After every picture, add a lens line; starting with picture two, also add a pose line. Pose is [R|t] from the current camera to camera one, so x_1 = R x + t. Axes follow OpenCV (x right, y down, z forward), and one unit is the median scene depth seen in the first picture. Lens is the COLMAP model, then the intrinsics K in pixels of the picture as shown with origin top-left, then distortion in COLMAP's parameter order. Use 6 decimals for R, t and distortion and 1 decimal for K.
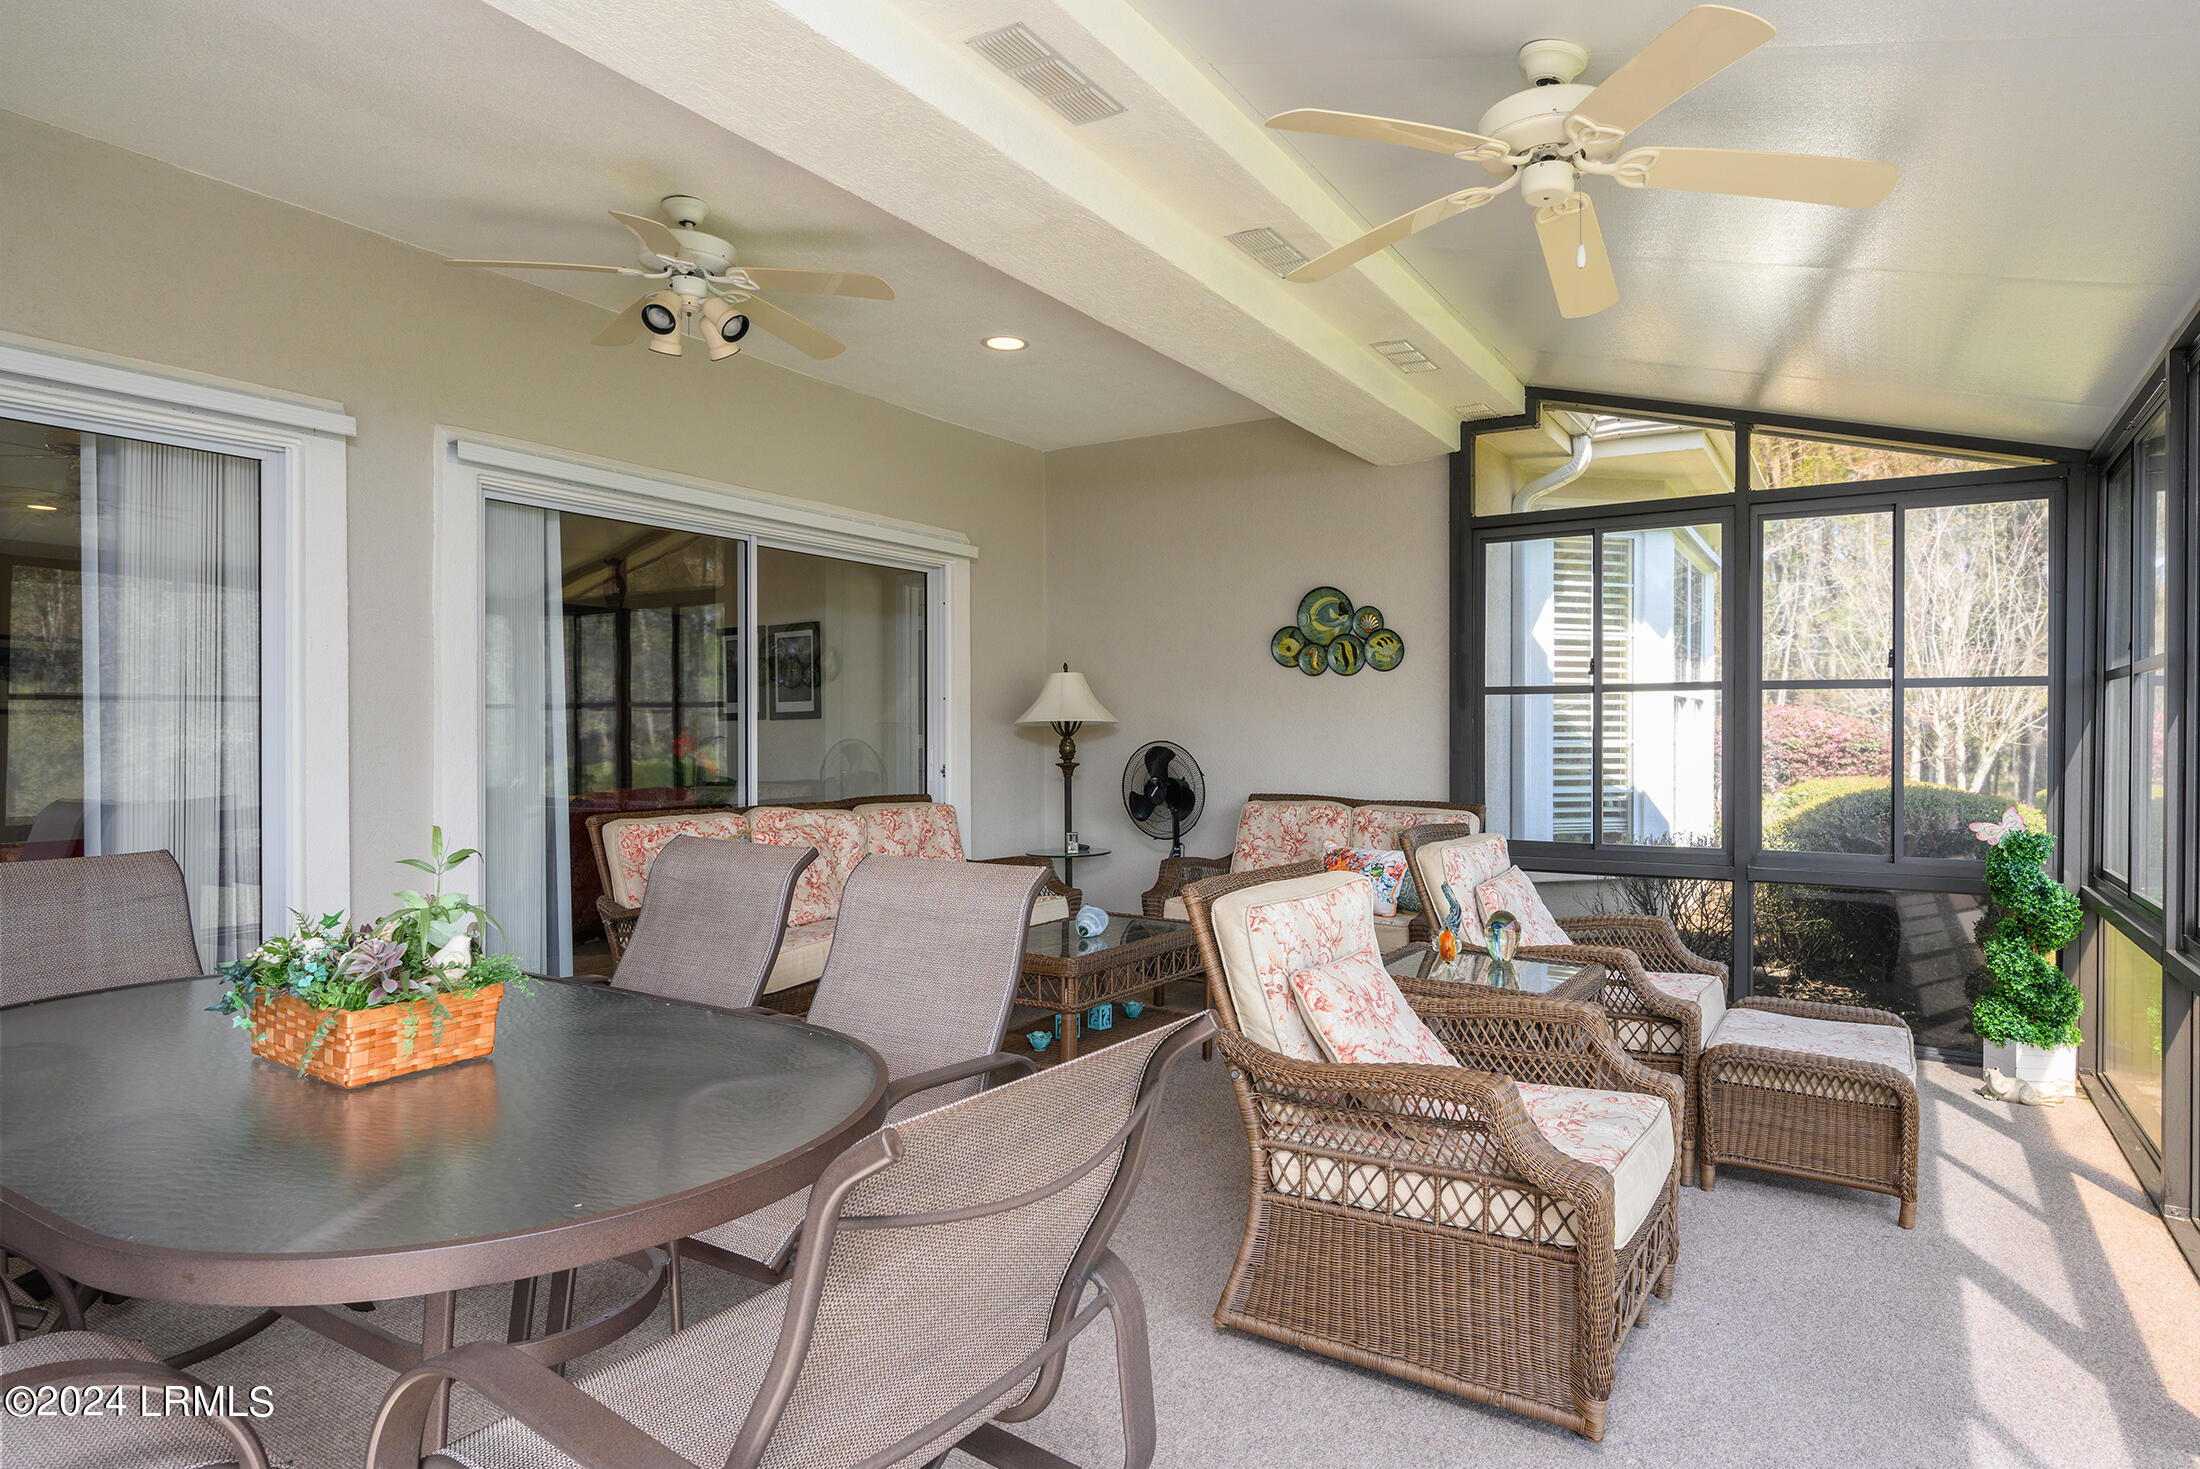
lens RADIAL K [[1191.2, 0, 1100.0], [0, 1191.2, 734.5], [0, 0, 1]] dist [0.055579, 0.000019]
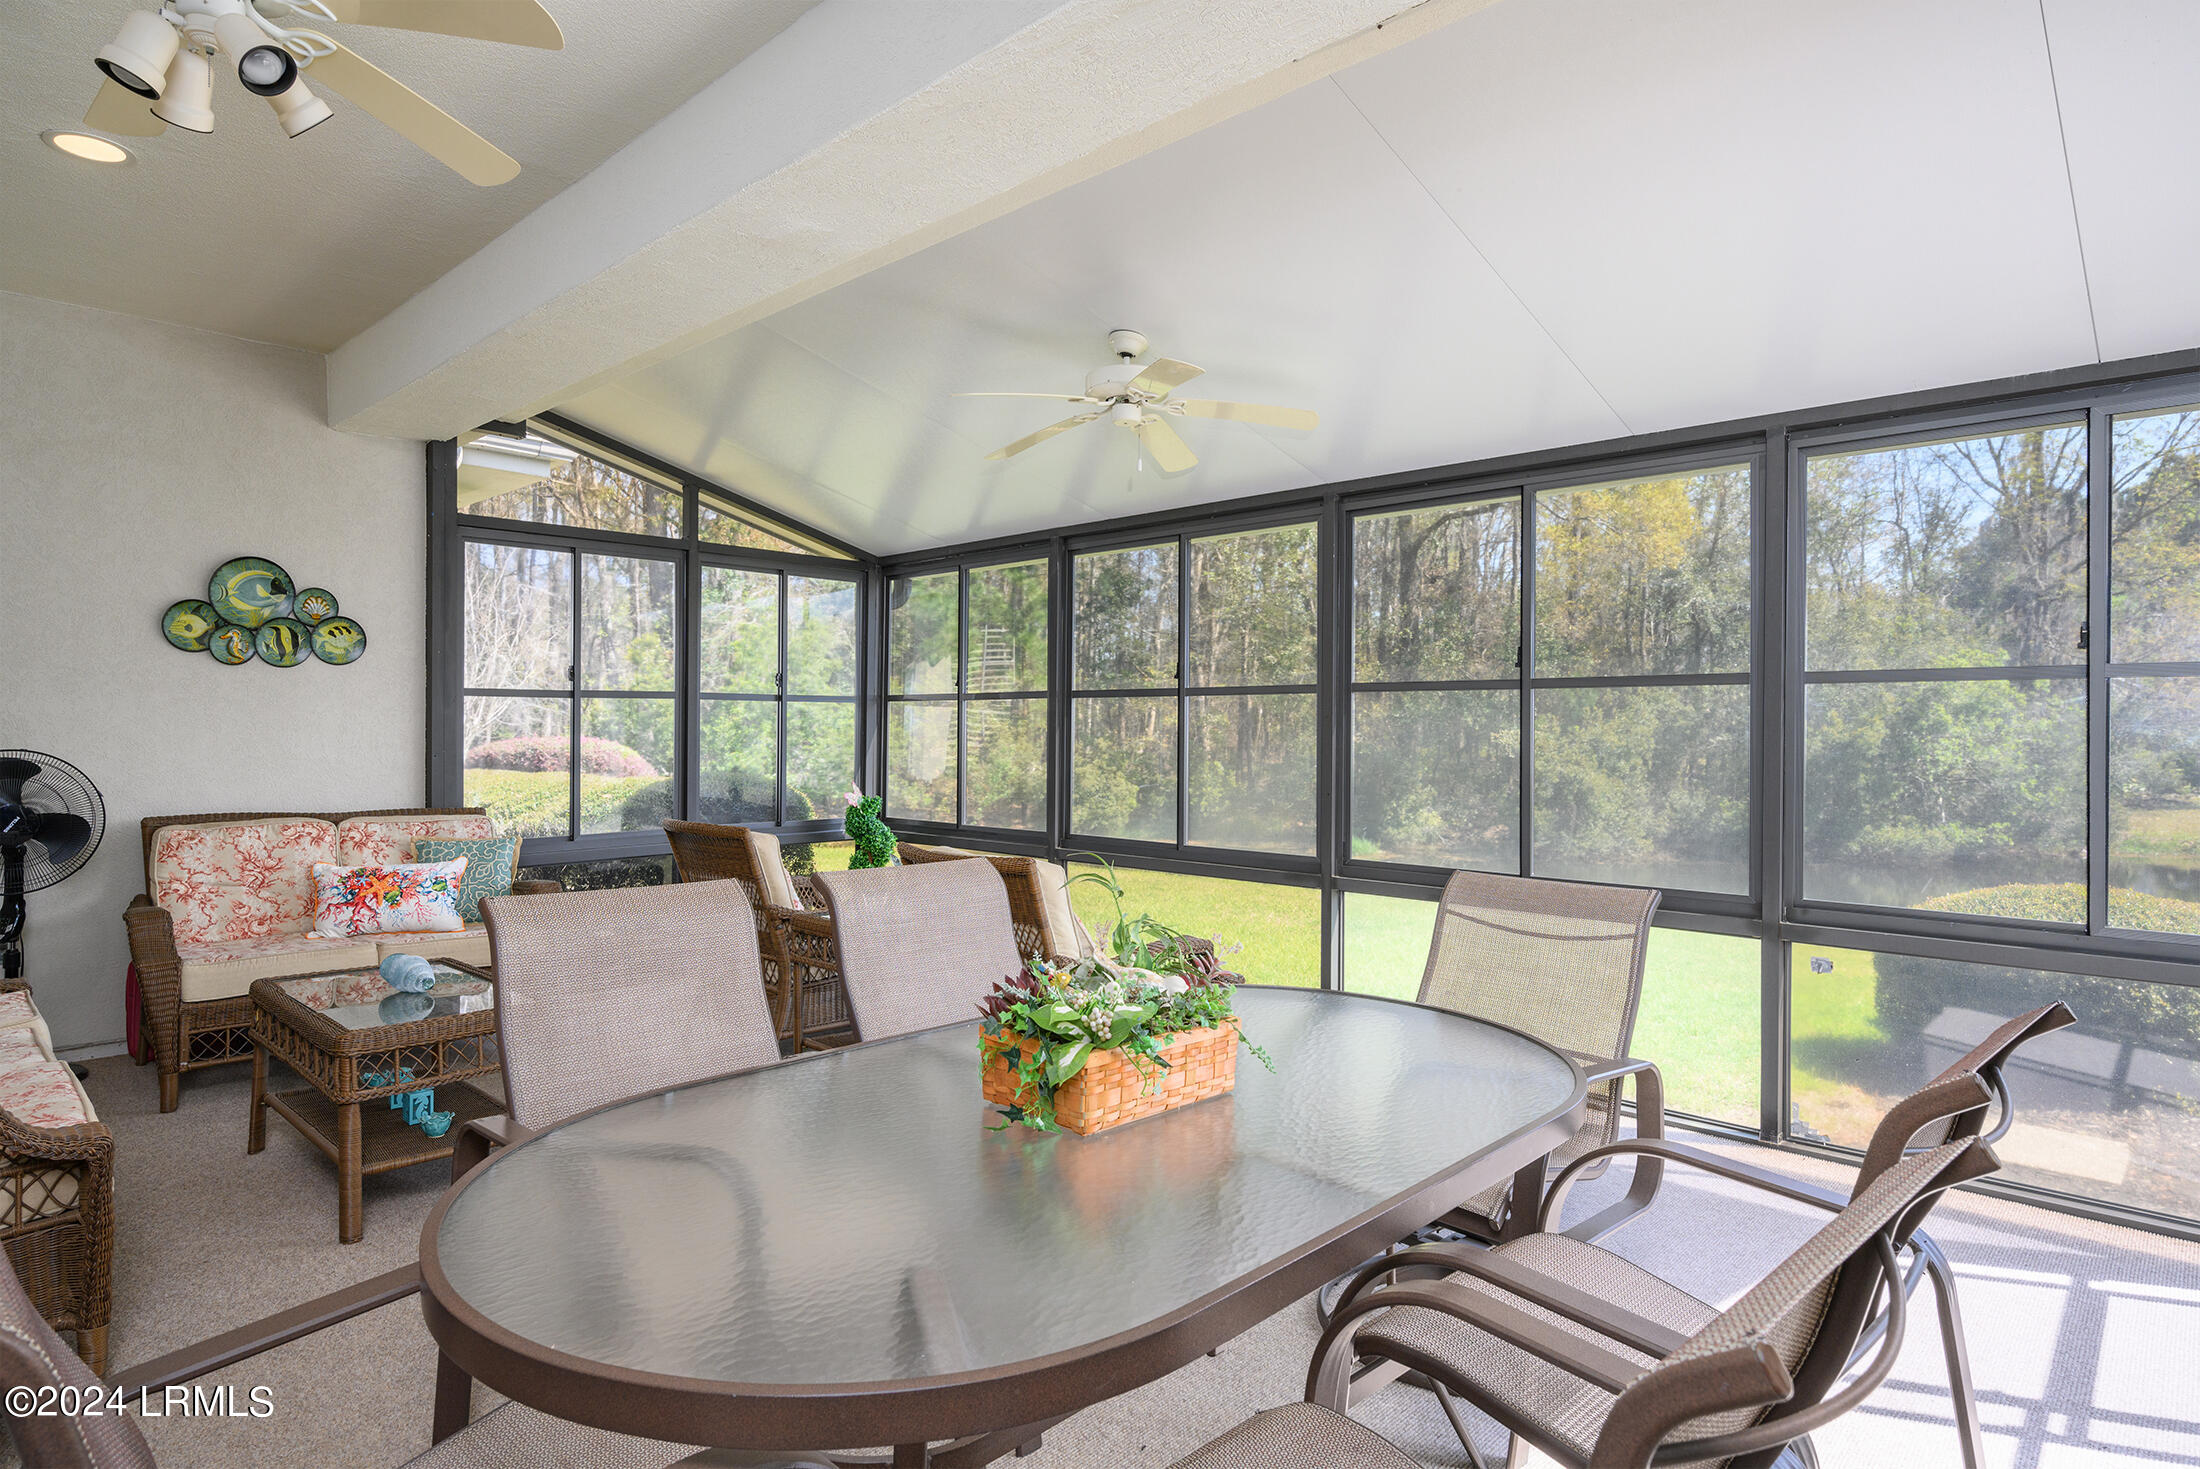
lens RADIAL K [[1285.0, 0, 1100.0], [0, 1285.0, 734.5], [0, 0, 1]] dist [-0.001620, -0.000744]
pose [[0.215571, -0.002843, 0.976484, -0.569824], [0.008265, 0.999965, 0.001087, 0.001439], [-0.976453, 0.007836, 0.215587, 0.260313]]
